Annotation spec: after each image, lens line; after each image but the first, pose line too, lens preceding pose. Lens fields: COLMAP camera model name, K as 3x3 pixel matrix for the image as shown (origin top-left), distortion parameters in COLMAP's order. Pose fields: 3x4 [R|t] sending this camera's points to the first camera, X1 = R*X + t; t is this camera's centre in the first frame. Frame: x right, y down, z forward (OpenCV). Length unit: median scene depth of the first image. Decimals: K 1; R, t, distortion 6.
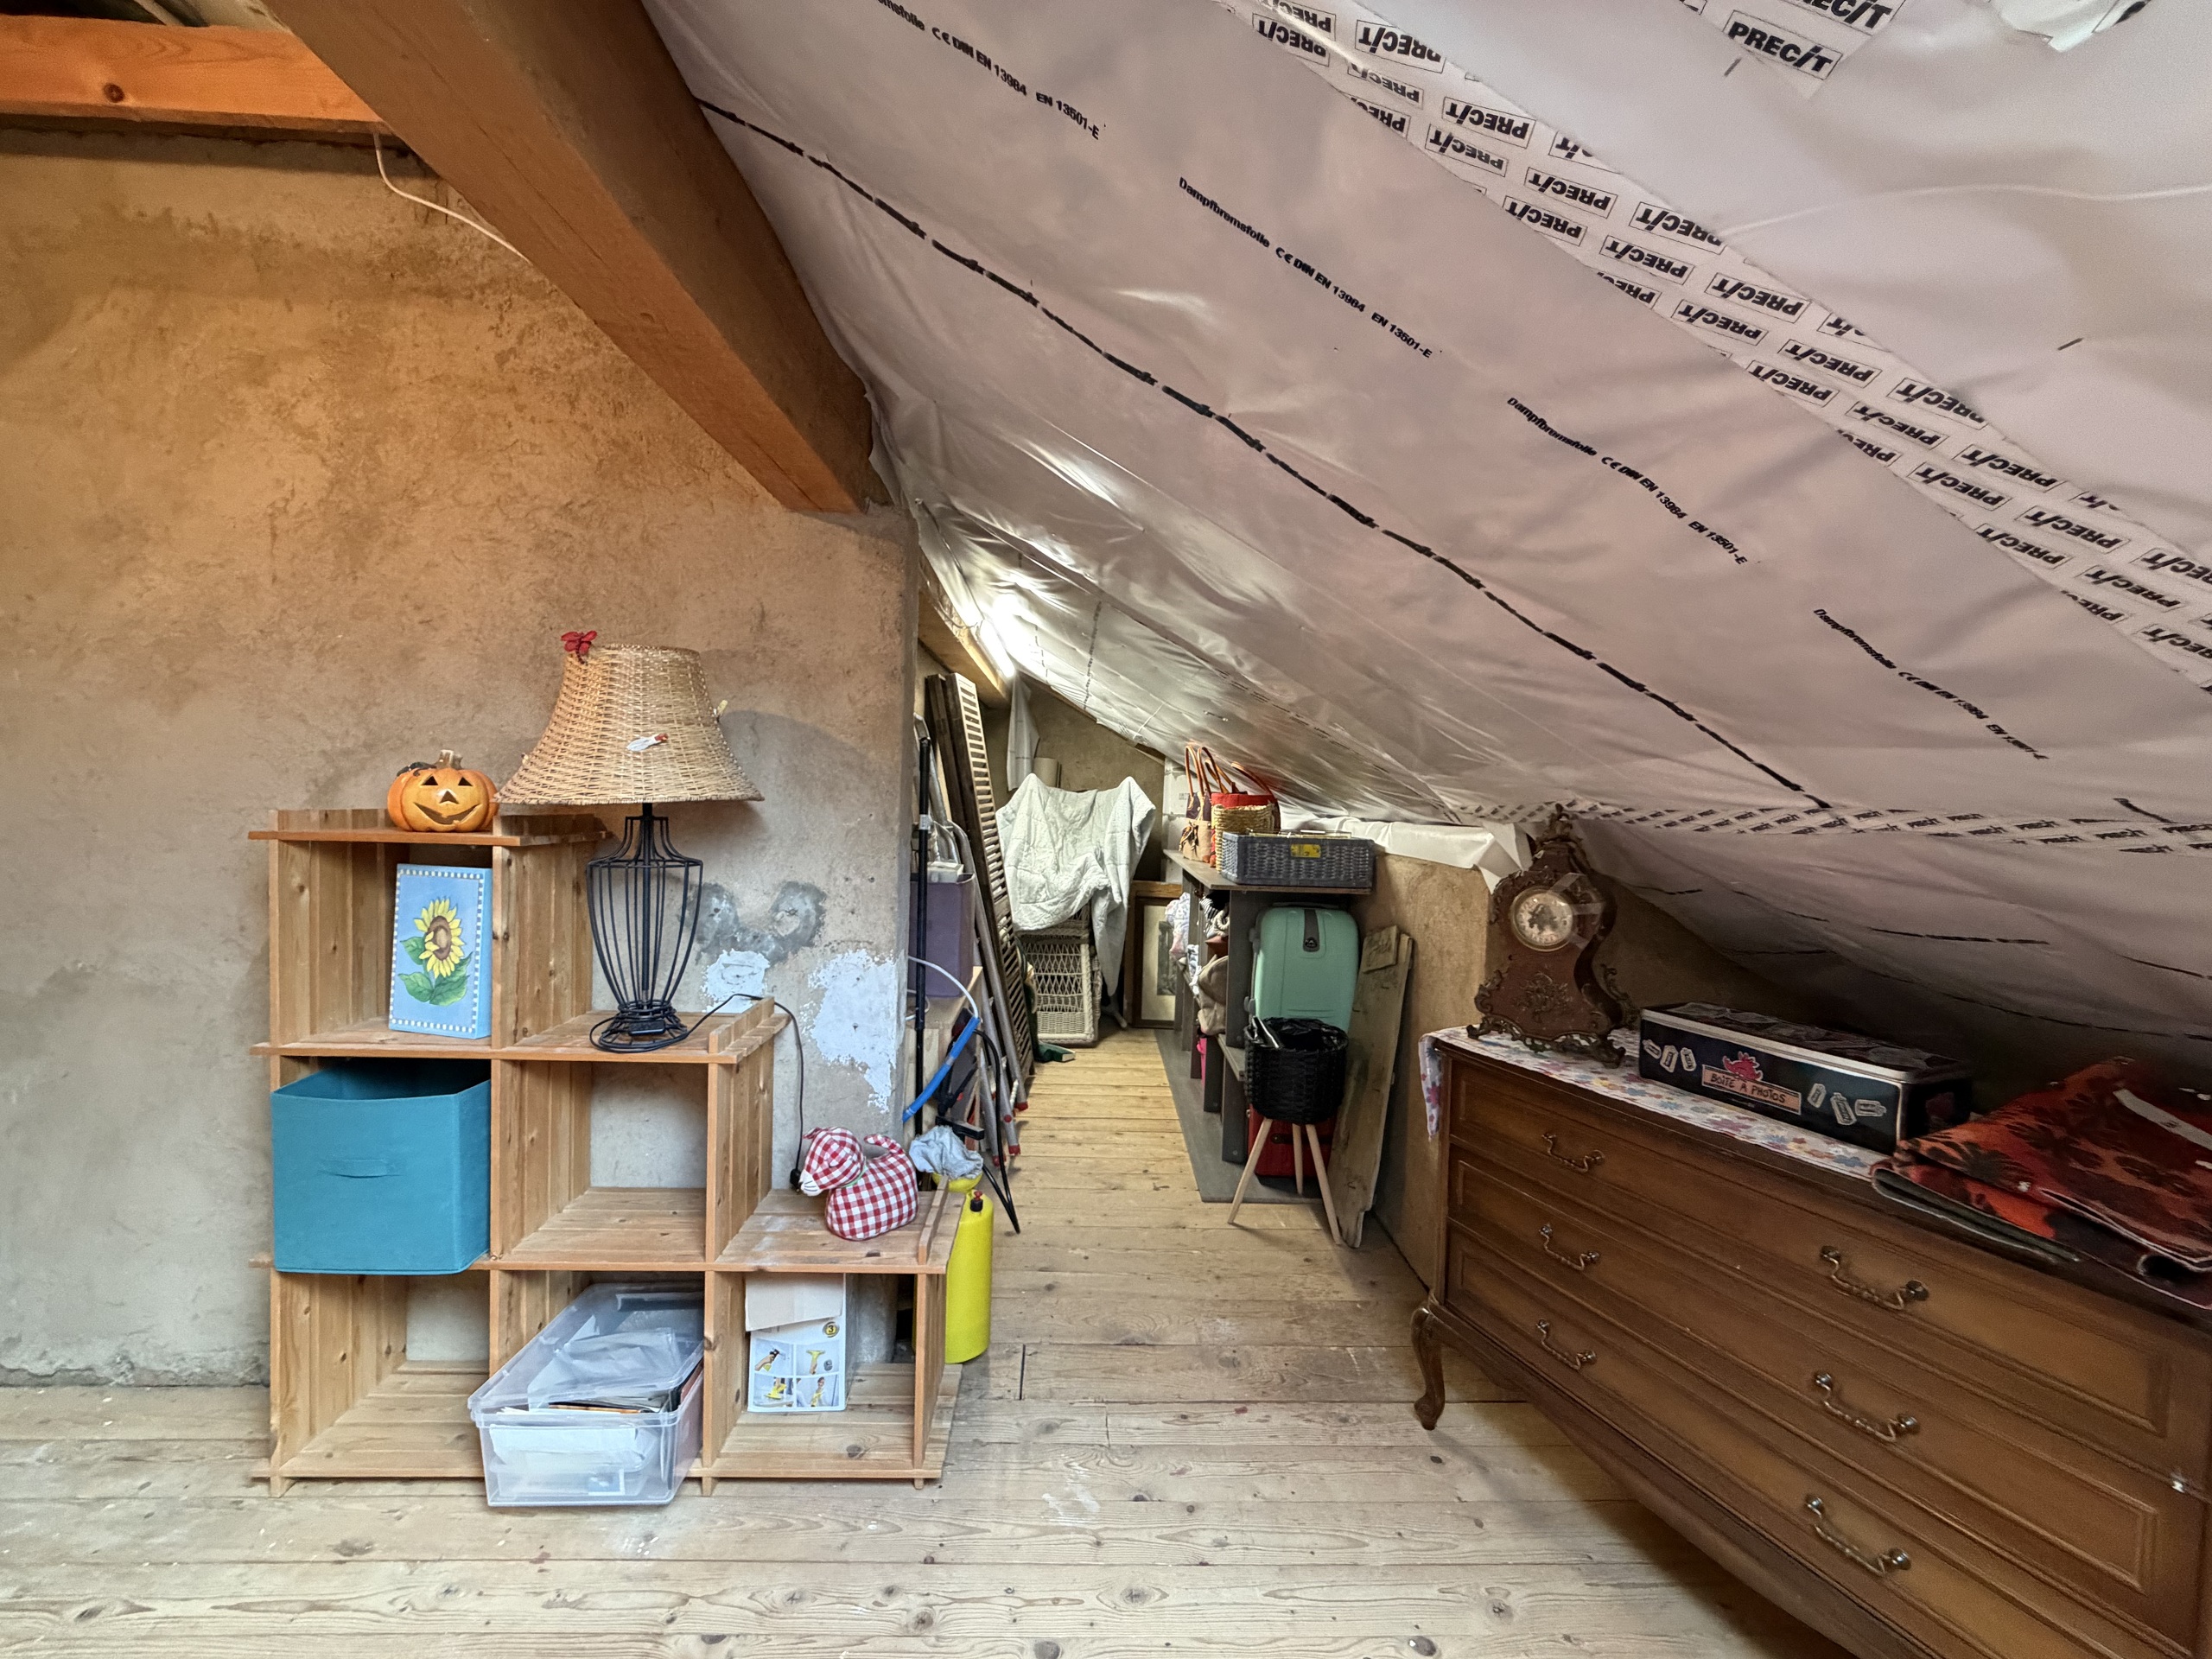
lens RADIAL K [[881.2, 0, 1103.7], [0, 881.2, 828.1], [0, 0, 1]] dist [-0.000563, 0.000094]
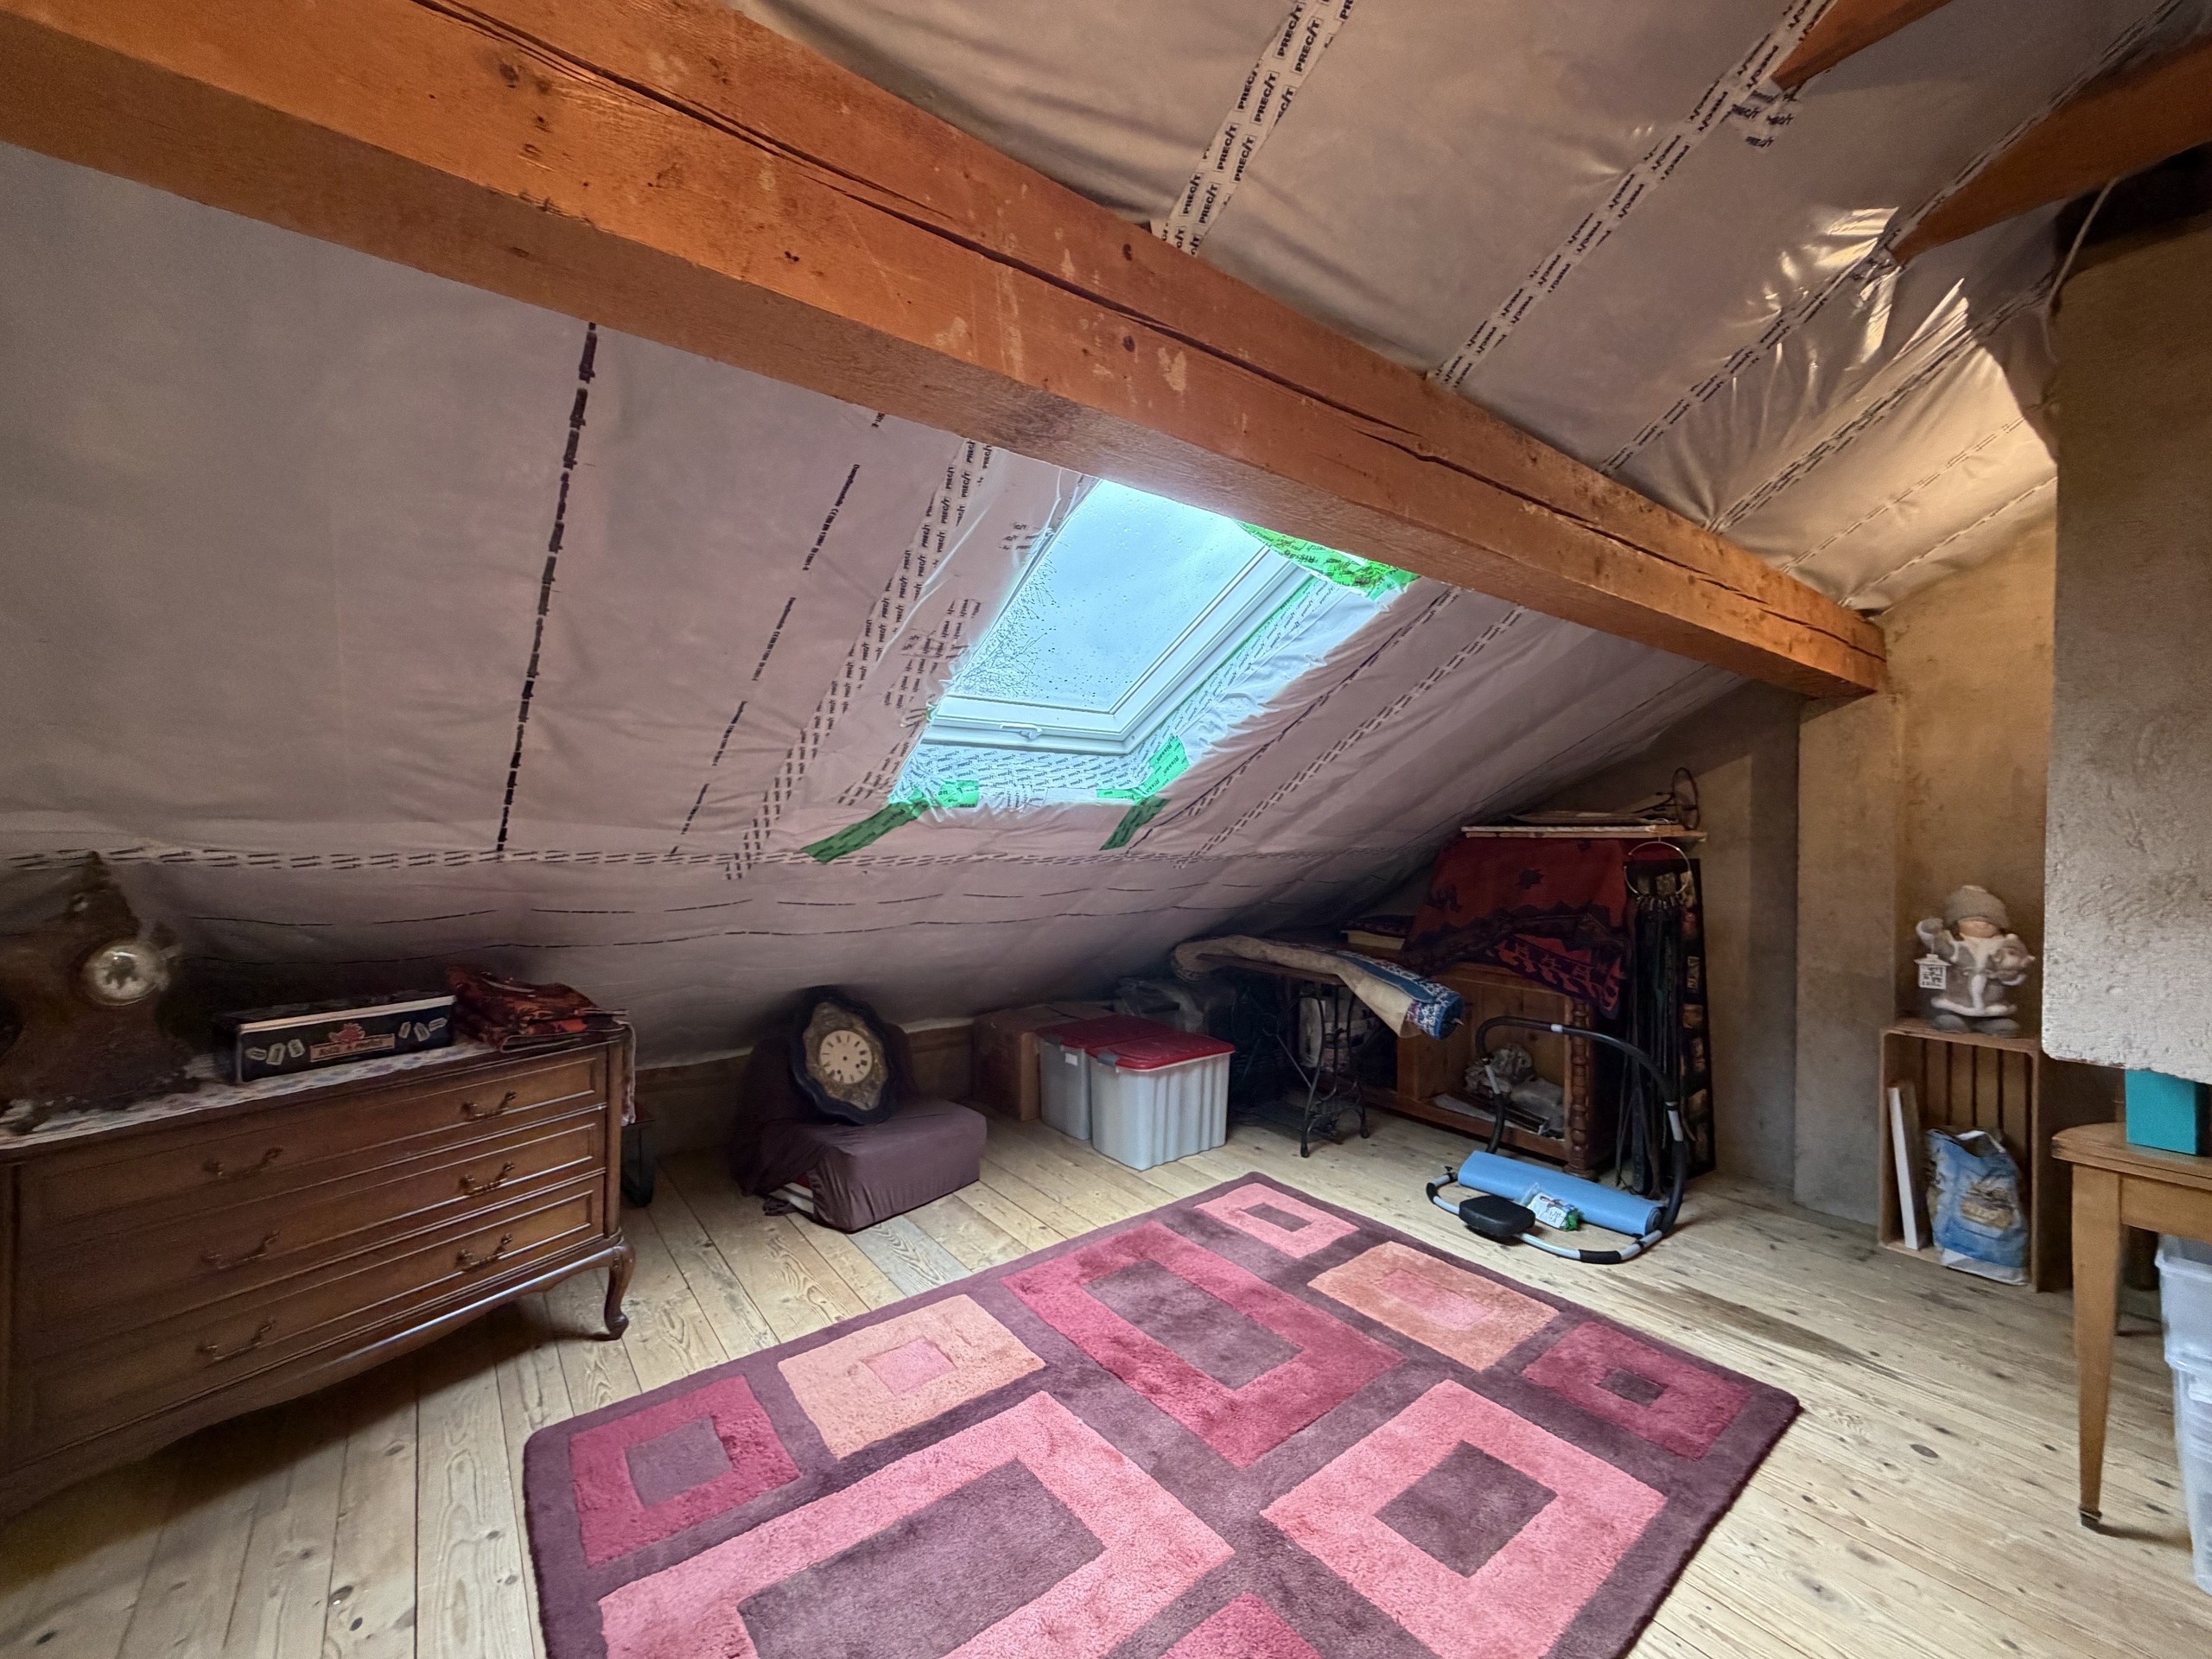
lens RADIAL K [[881.2, 0, 1103.7], [0, 881.2, 828.1], [0, 0, 1]] dist [-0.000563, 0.000094]
pose [[-0.577733, -0.029514, 0.815692, -1.037098], [0.002152, 0.999287, 0.037682, -0.100916], [-0.816223, 0.023525, -0.577258, 0.768260]]
